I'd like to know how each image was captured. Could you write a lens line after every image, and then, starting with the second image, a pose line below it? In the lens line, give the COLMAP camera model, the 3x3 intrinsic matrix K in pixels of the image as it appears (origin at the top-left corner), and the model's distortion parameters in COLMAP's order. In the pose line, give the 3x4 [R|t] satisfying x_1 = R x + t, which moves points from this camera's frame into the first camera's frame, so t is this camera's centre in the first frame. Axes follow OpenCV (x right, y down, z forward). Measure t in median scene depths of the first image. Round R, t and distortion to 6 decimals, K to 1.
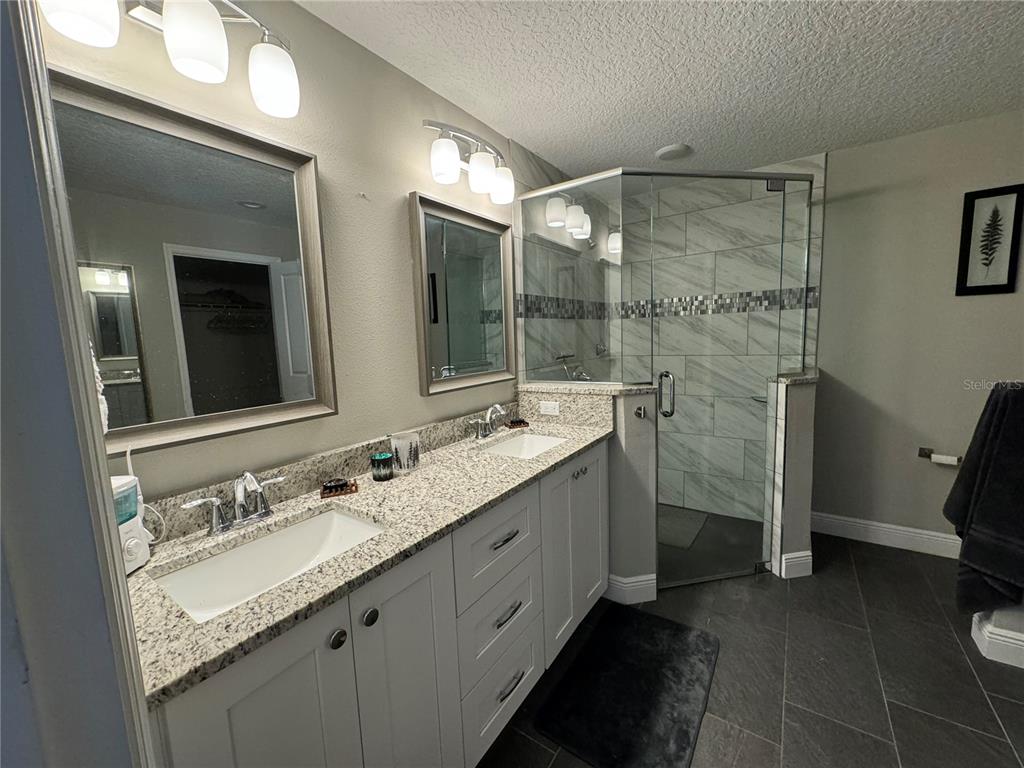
lens RADIAL K [[408.3, 0, 510.3], [0, 408.3, 382.8], [0, 0, 1]] dist [-0.001178, -0.000142]
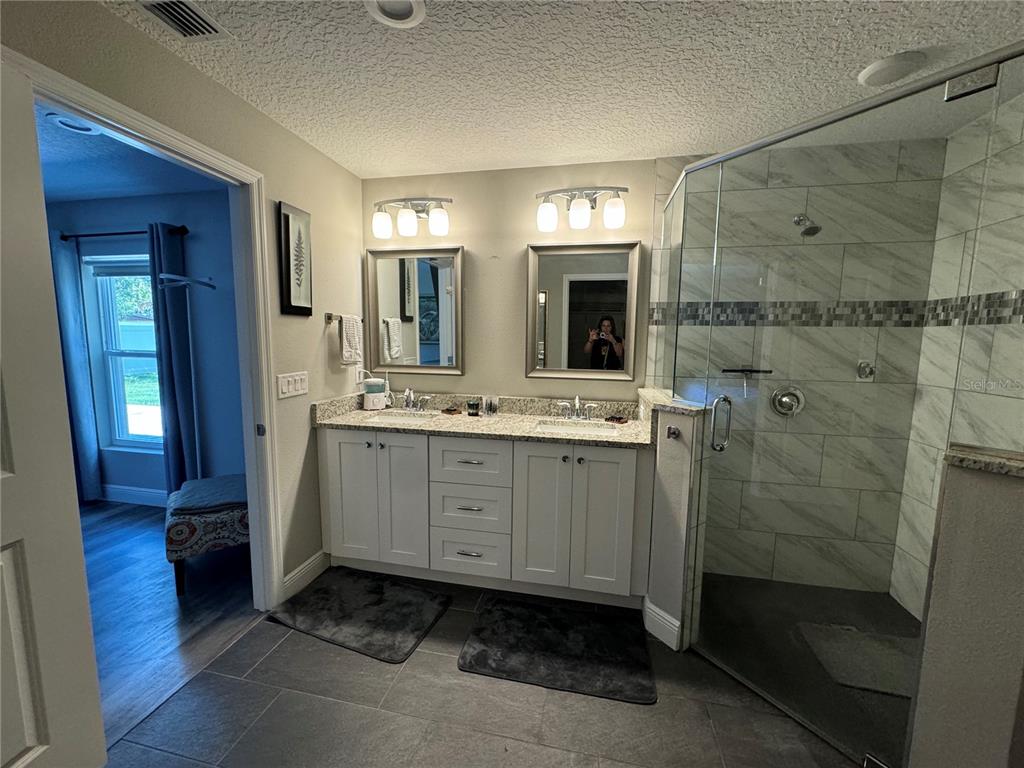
lens RADIAL K [[408.3, 0, 510.3], [0, 408.3, 382.8], [0, 0, 1]] dist [-0.001178, -0.000142]
pose [[0.390472, 0.144631, -0.909183, 0.931877], [-0.133019, 0.986083, 0.099735, -0.075910], [0.910954, 0.081995, 0.404276, 0.276254]]
